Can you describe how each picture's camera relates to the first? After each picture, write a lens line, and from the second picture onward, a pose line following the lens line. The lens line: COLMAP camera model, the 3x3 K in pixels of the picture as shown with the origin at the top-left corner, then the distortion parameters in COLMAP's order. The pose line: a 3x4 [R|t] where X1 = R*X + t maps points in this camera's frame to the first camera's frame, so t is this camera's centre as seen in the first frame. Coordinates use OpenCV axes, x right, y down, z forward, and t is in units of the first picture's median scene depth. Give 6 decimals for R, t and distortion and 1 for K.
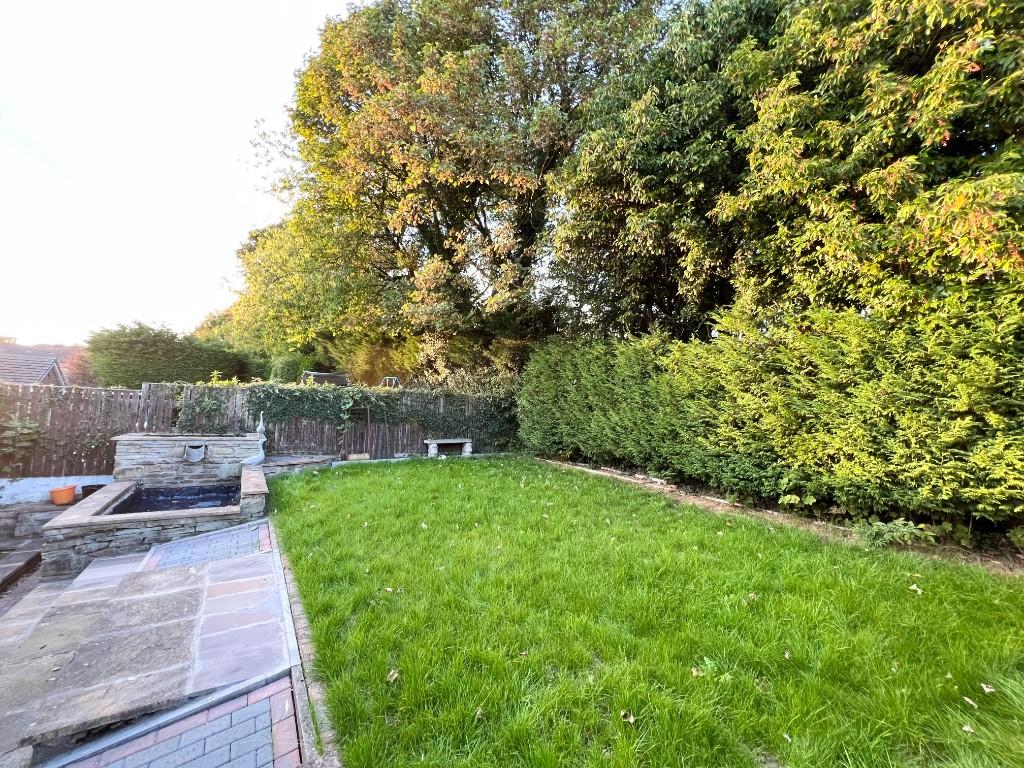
lens RADIAL K [[410.9, 0, 510.5], [0, 410.9, 380.7], [0, 0, 1]] dist [-0.002430, -0.000027]
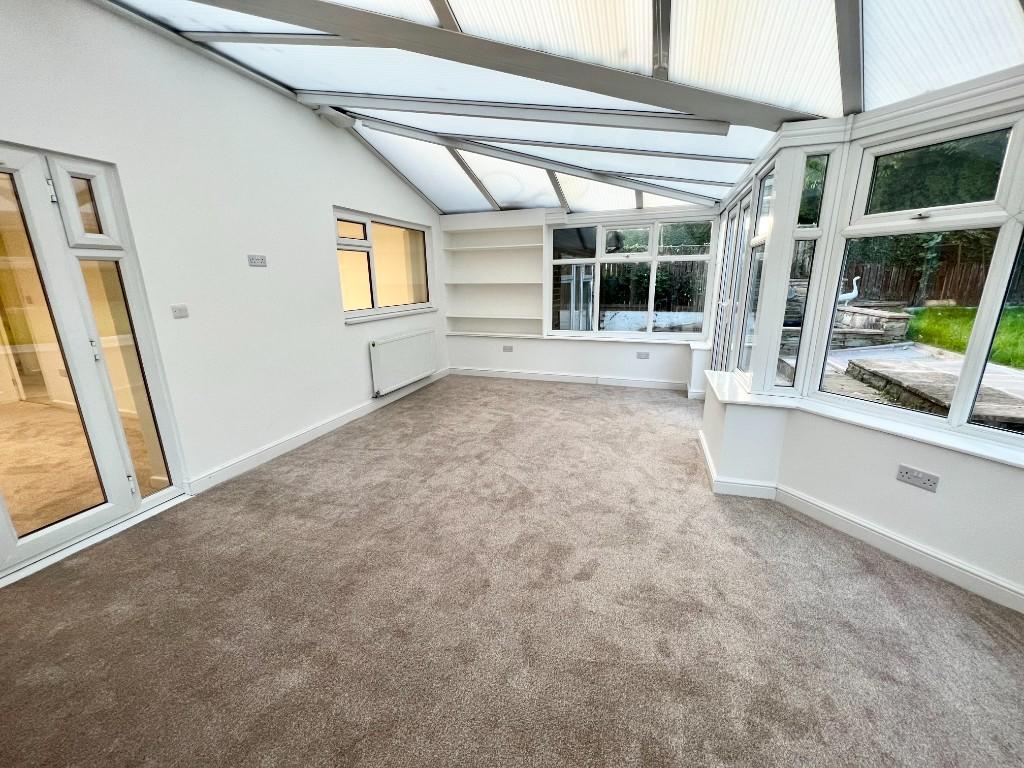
lens RADIAL K [[410.9, 0, 507.2], [0, 410.9, 381.5], [0, 0, 1]] dist [-0.002430, -0.000027]
pose [[0.588812, 0.146850, -0.794817, -0.347792], [0.101350, 0.962181, 0.252854, 0.059608], [0.801890, -0.229439, 0.551661, -0.441020]]
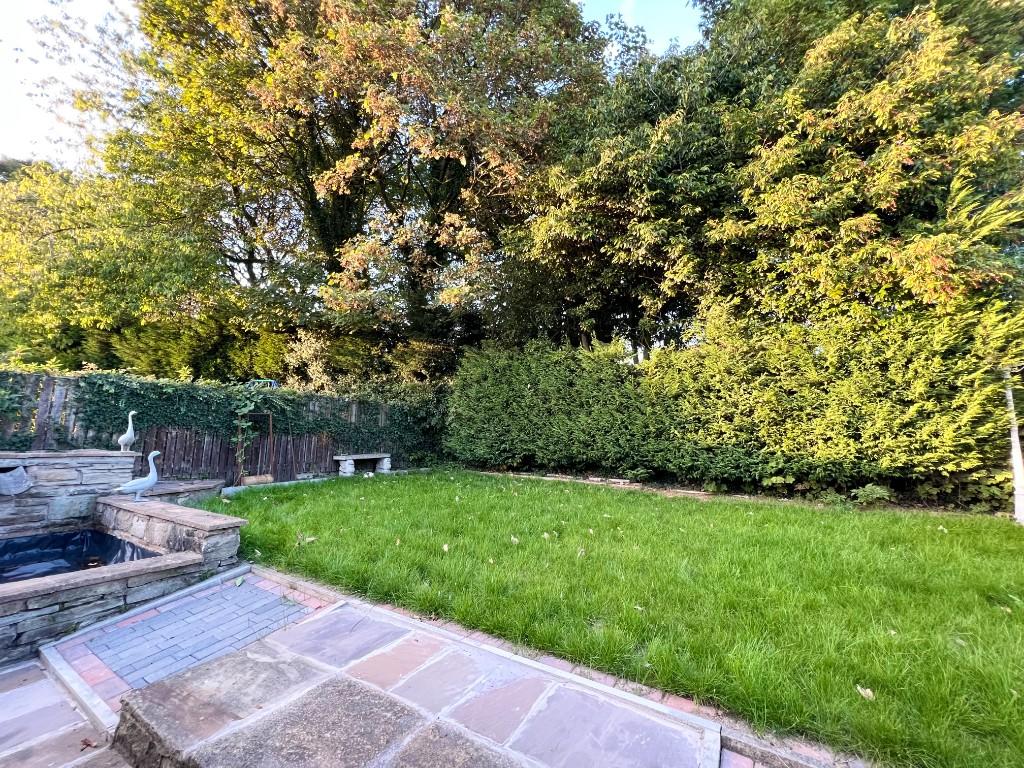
lens RADIAL K [[410.9, 0, 512.8], [0, 410.9, 381.0], [0, 0, 1]] dist [-0.002430, -0.000027]
pose [[0.902175, 0.040061, 0.429506, -0.499934], [-0.015884, 0.998088, -0.059731, 0.081234], [-0.431078, 0.047066, 0.901086, 0.233615]]
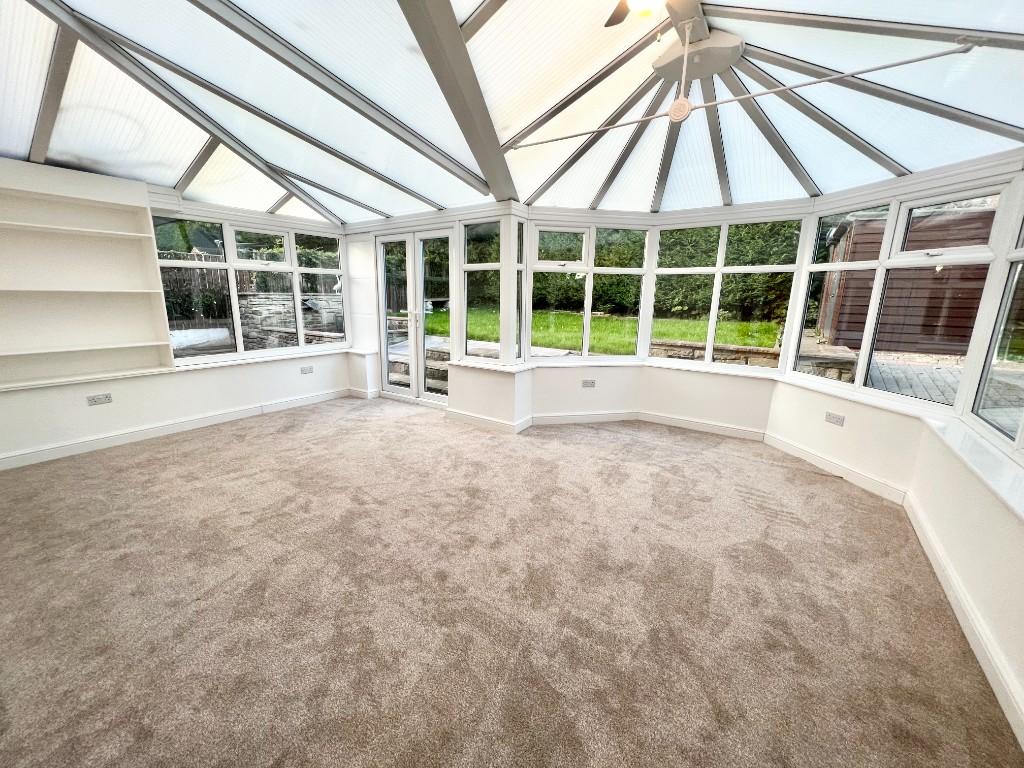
lens RADIAL K [[410.9, 0, 512.3], [0, 410.9, 381.4], [0, 0, 1]] dist [-0.002430, -0.000027]
pose [[0.930426, -0.105017, 0.351110, -0.845755], [-0.002399, 0.956297, 0.292386, 0.030801], [-0.366471, -0.272886, 0.889513, -0.635757]]
